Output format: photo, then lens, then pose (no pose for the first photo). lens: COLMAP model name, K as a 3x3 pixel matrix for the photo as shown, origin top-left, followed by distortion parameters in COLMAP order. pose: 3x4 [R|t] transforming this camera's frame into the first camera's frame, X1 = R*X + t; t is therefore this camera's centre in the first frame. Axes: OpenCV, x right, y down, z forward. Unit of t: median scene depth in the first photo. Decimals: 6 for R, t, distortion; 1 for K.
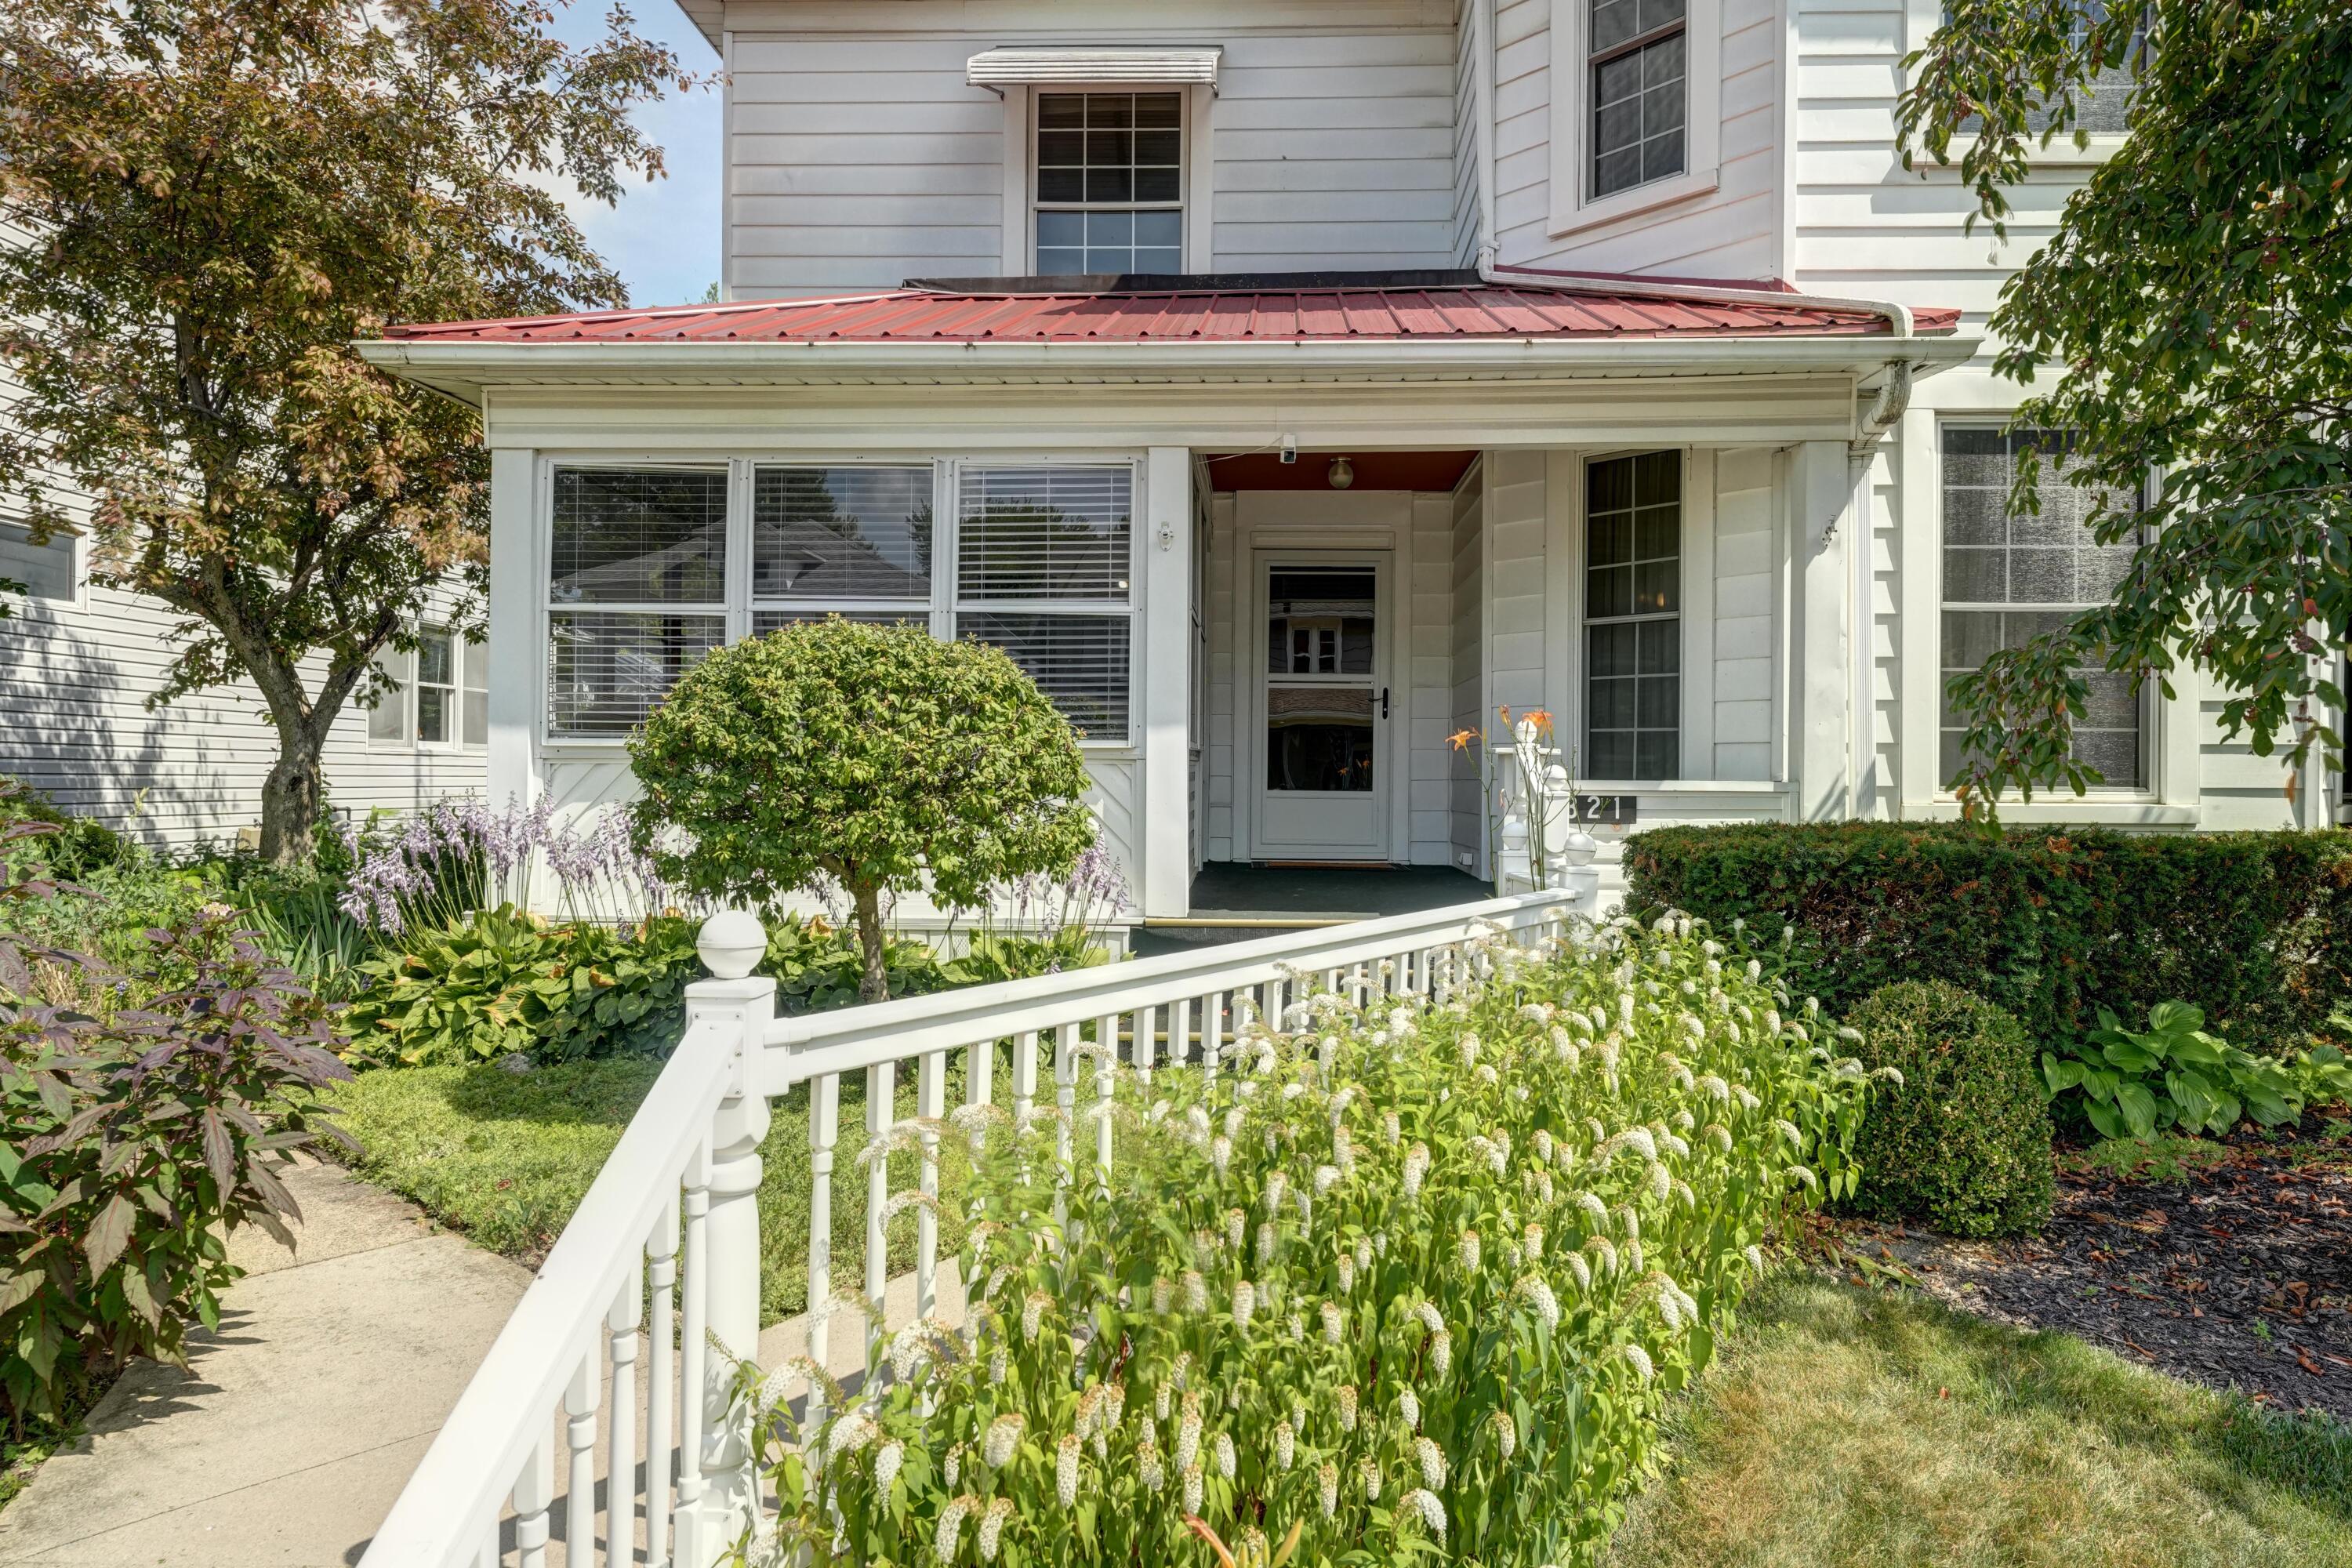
lens RADIAL K [[1512.9, 0, 1198.4], [0, 1512.9, 773.7], [0, 0, 1]] dist [0.001176, 0.004263]
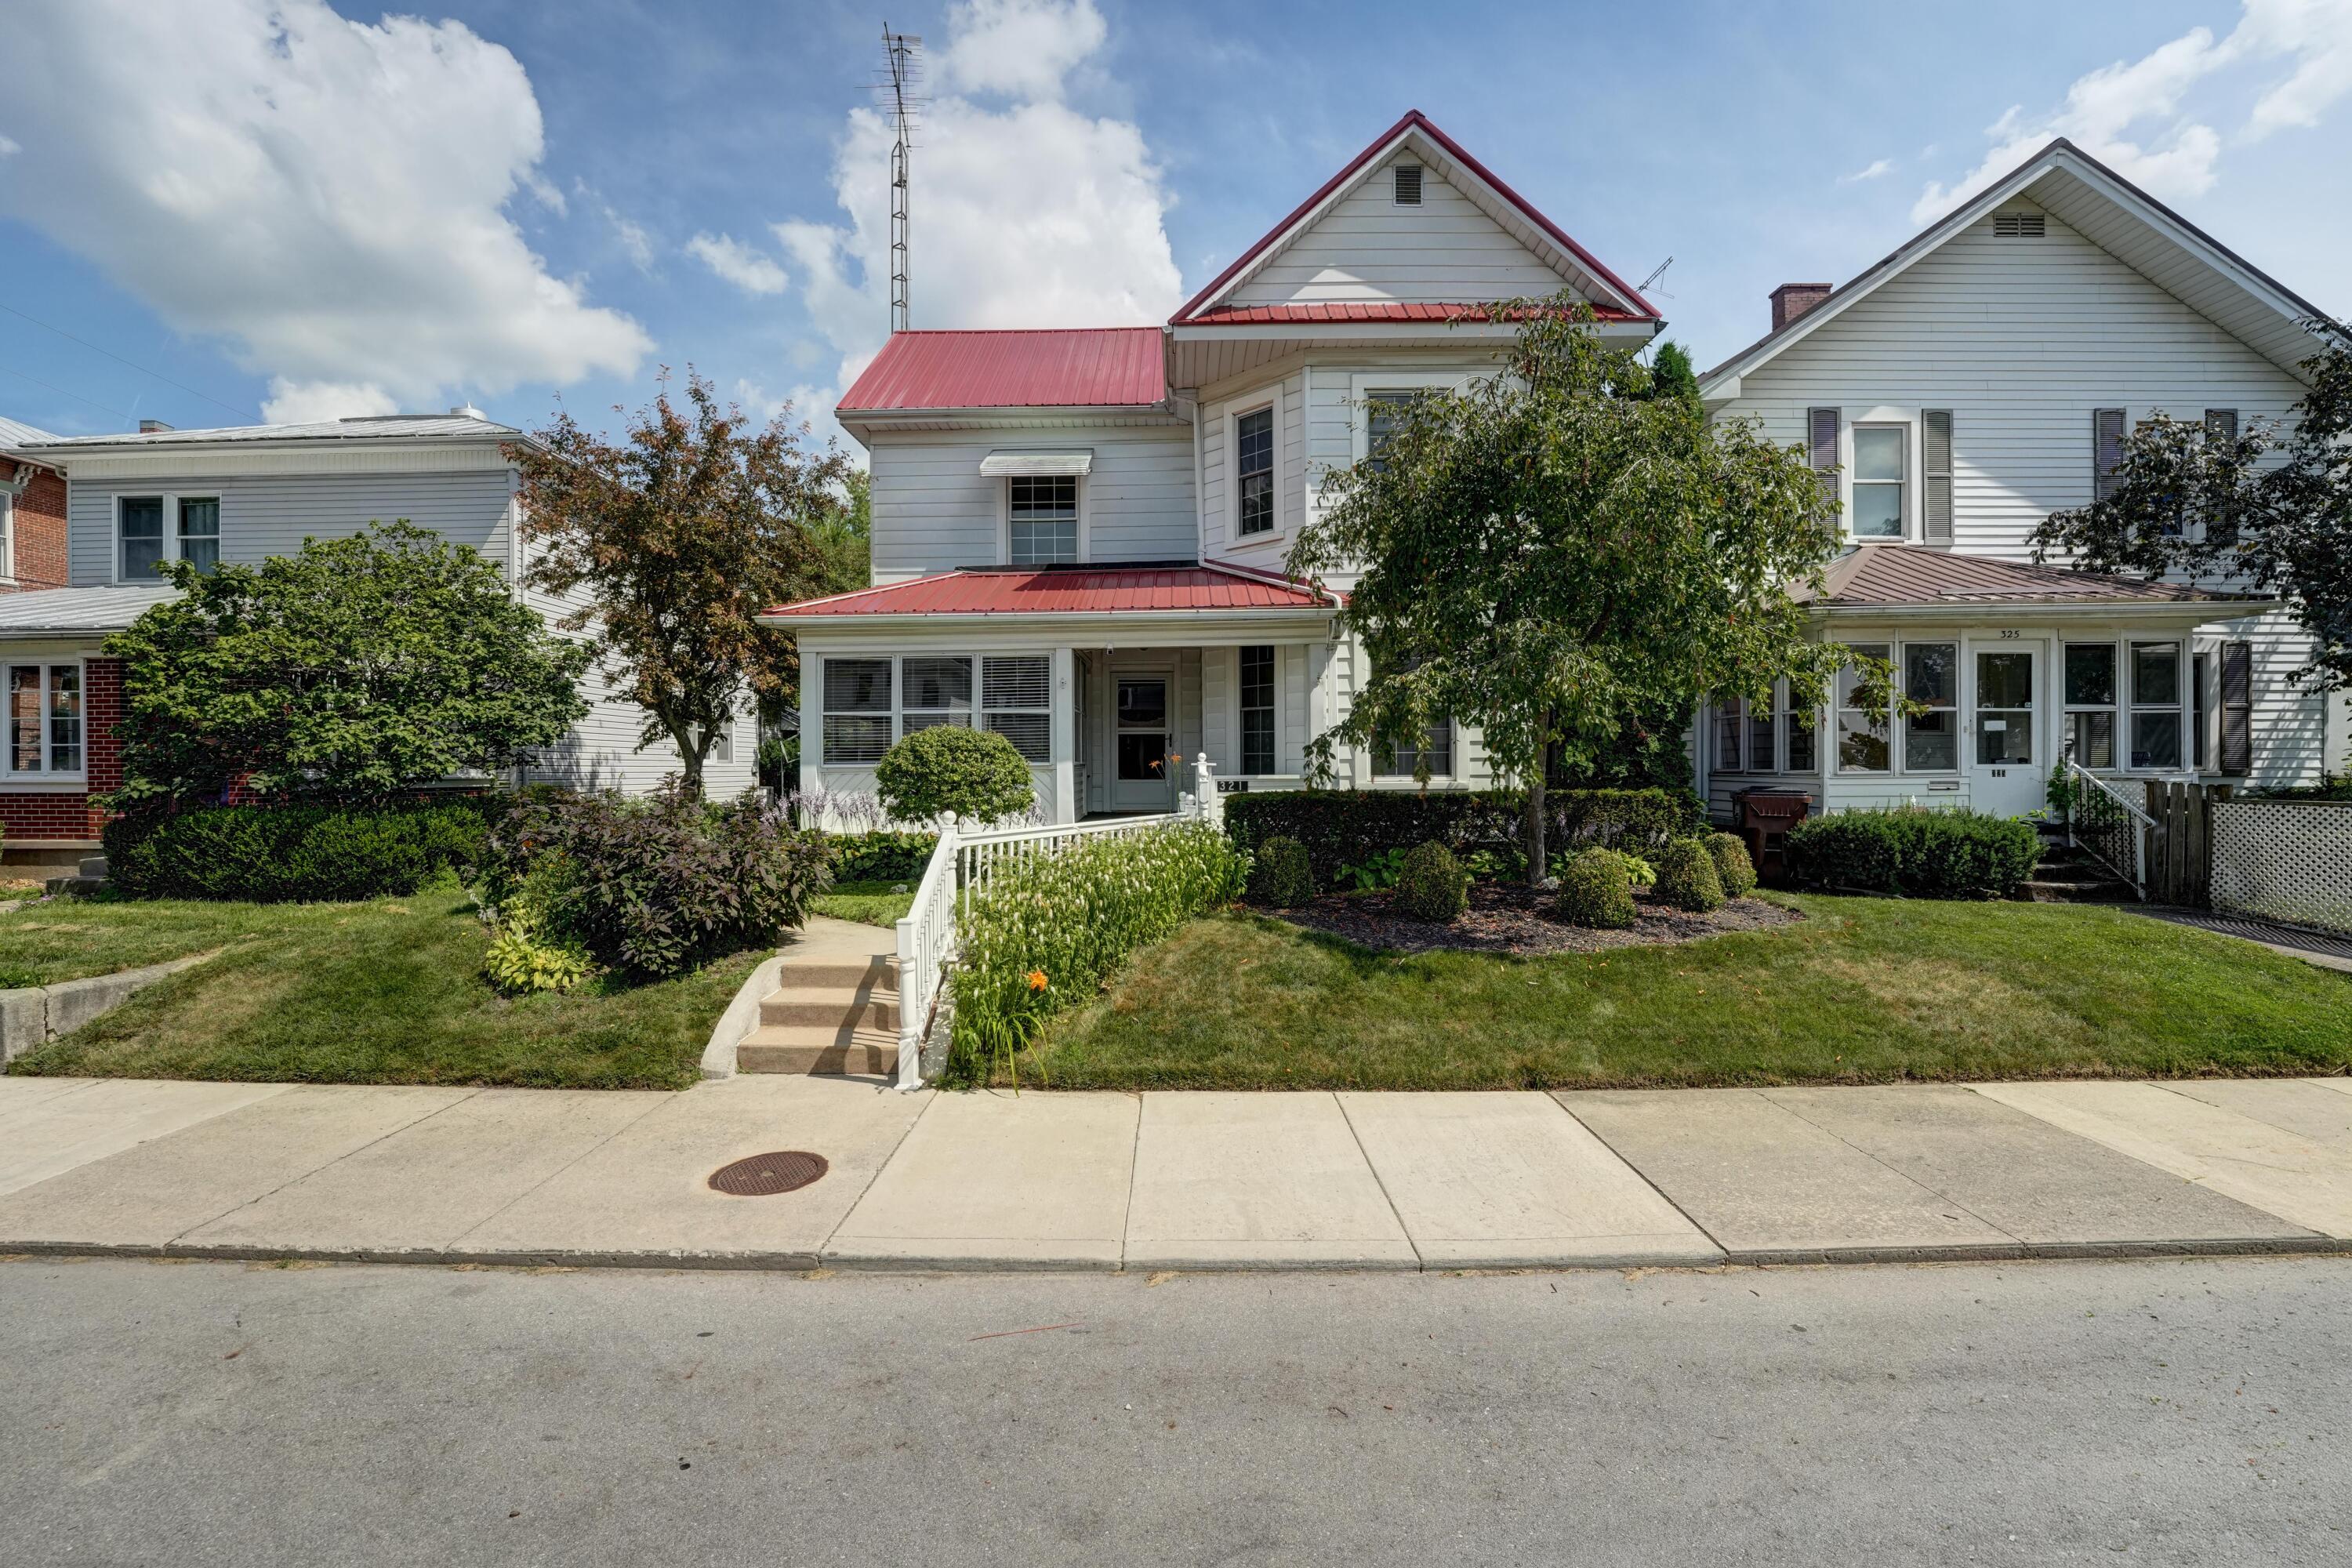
lens RADIAL K [[979.2, 0, 1157.2], [0, 979.2, 768.5], [0, 0, 1]] dist [-0.022543, -0.000776]
pose [[0.999287, -0.013652, 0.035199, 0.073579], [0.013575, 0.999905, 0.002444, -0.012486], [-0.035229, -0.001965, 0.999377, -0.638694]]
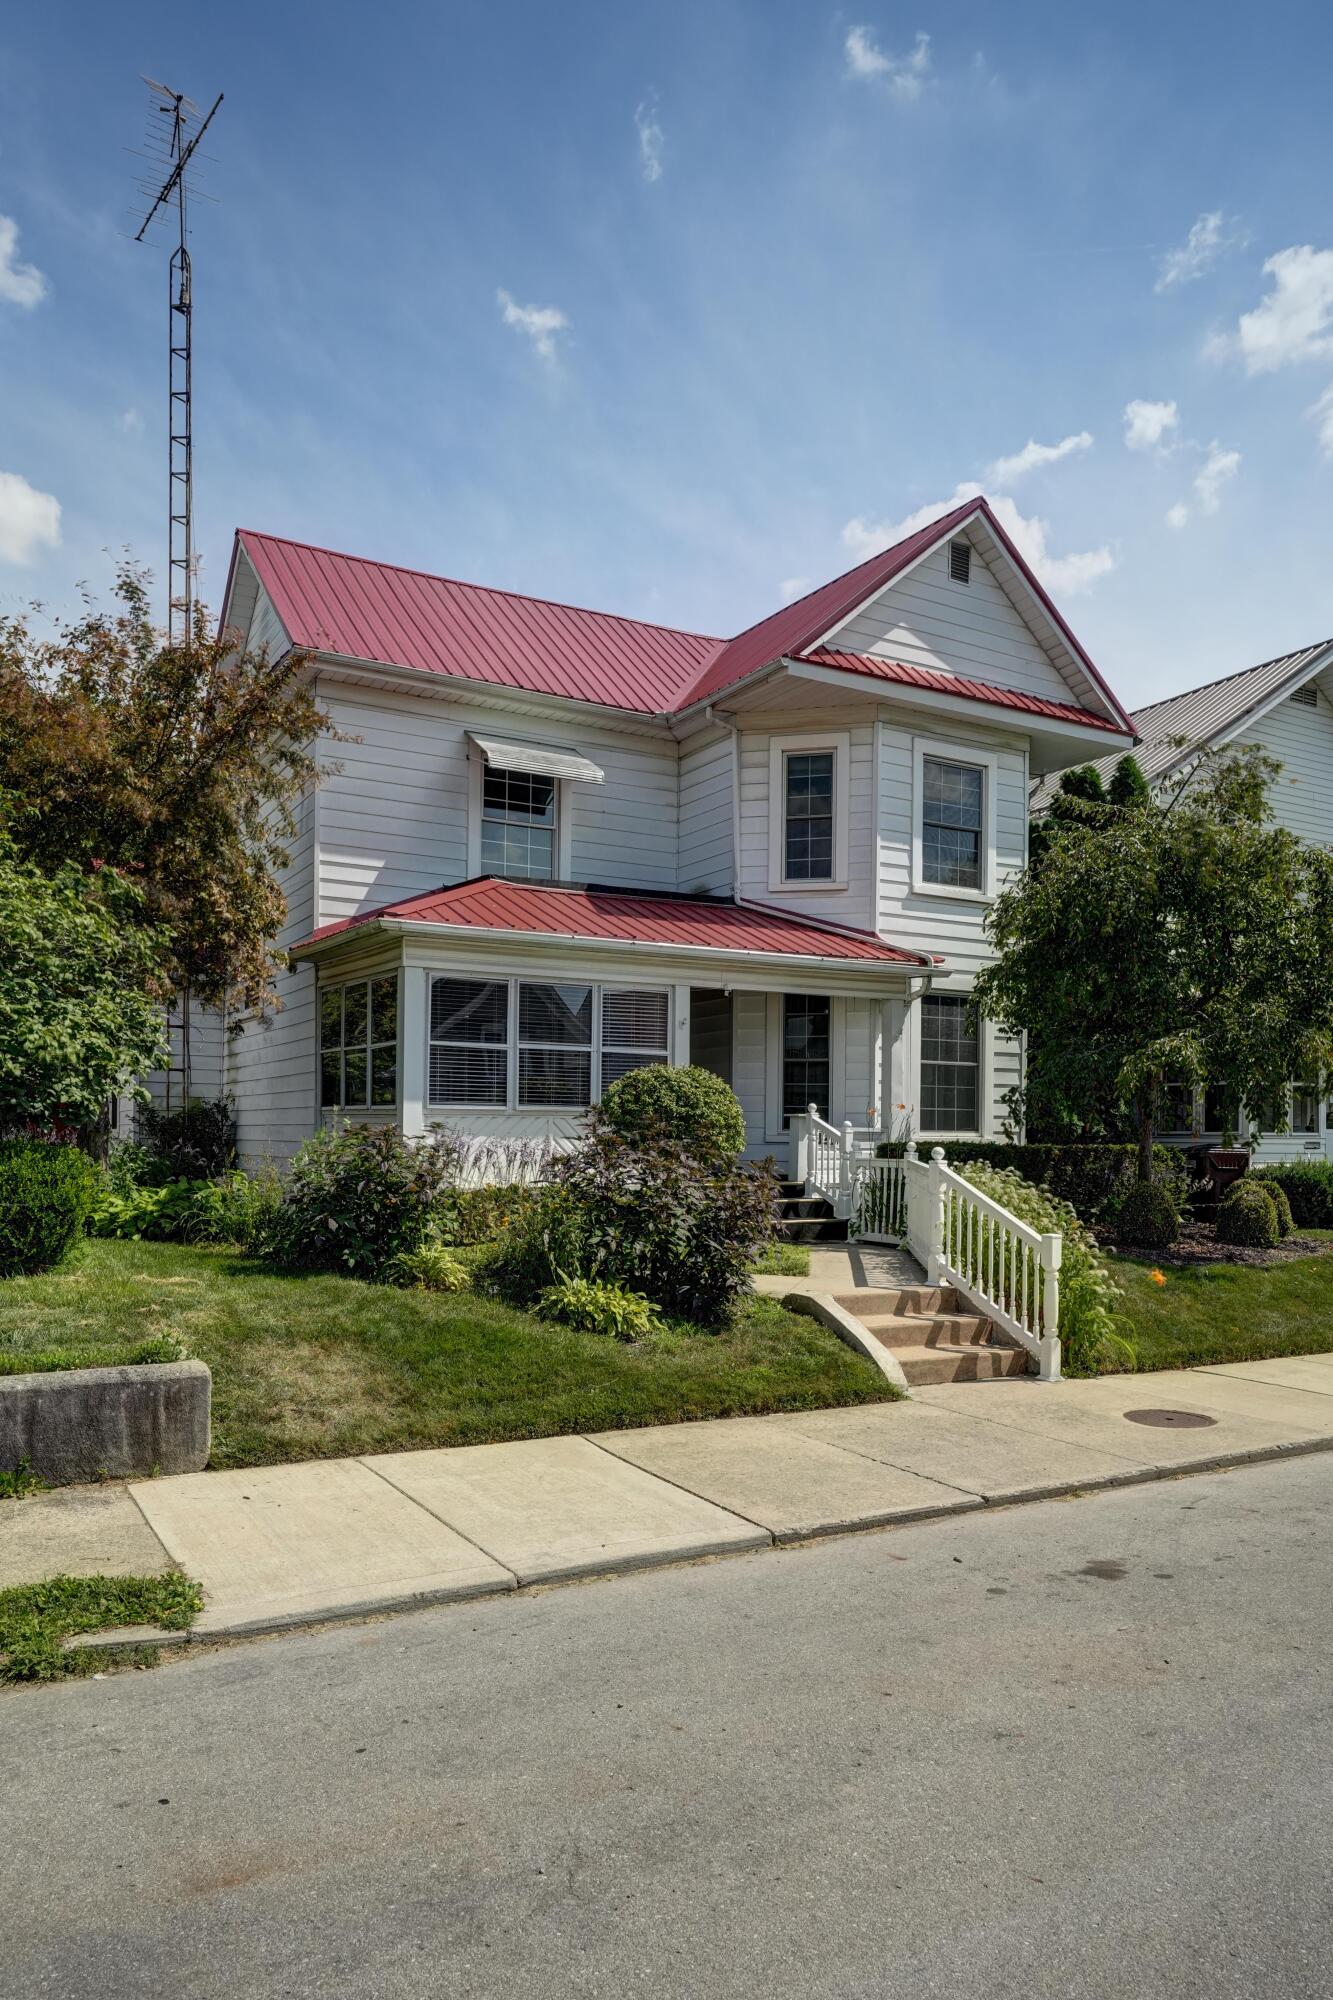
lens RADIAL K [[1286.5, 0, 726.2], [0, 1286.5, 1128.9], [0, 0, 1]] dist [0.001176, 0.004263]
pose [[0.842337, 0.004231, 0.538935, -0.999862], [-0.004399, 0.999990, -0.000976, 0.009570], [-0.538933, -0.001549, 0.842347, -0.699404]]
